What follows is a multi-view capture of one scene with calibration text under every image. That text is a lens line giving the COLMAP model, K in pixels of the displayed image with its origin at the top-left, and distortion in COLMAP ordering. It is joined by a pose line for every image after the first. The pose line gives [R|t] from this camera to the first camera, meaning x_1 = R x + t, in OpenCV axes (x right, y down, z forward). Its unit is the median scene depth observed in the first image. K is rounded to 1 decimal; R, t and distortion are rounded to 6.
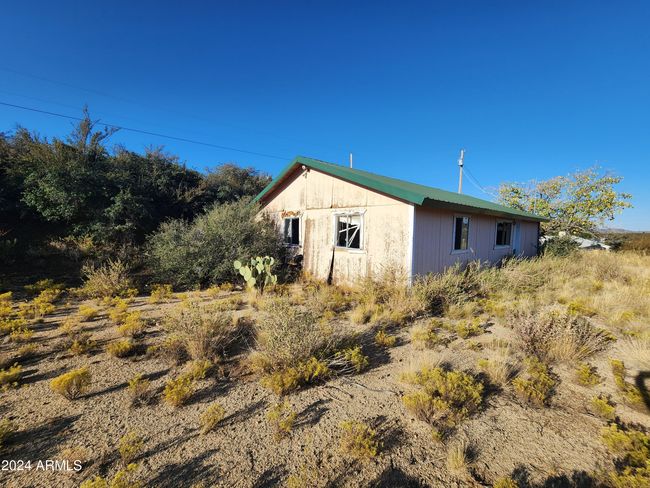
lens RADIAL K [[261.2, 0, 324.4], [0, 261.2, 242.0], [0, 0, 1]] dist [-0.000377, -0.000001]
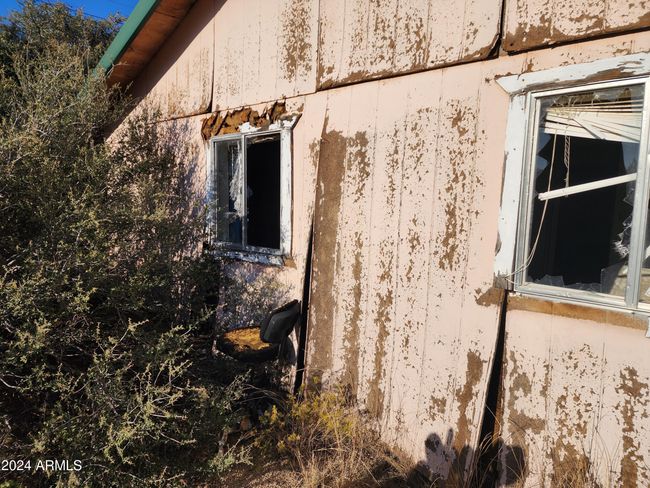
lens RADIAL K [[438.0, 0, 325.8], [0, 438.0, 246.5], [0, 0, 1]] dist [0.022867, -0.007601]
pose [[0.995325, 0.007798, 0.096263, -0.096067], [-0.014029, 0.997837, 0.064222, -0.020568], [-0.095554, -0.065273, 0.993282, 0.628970]]
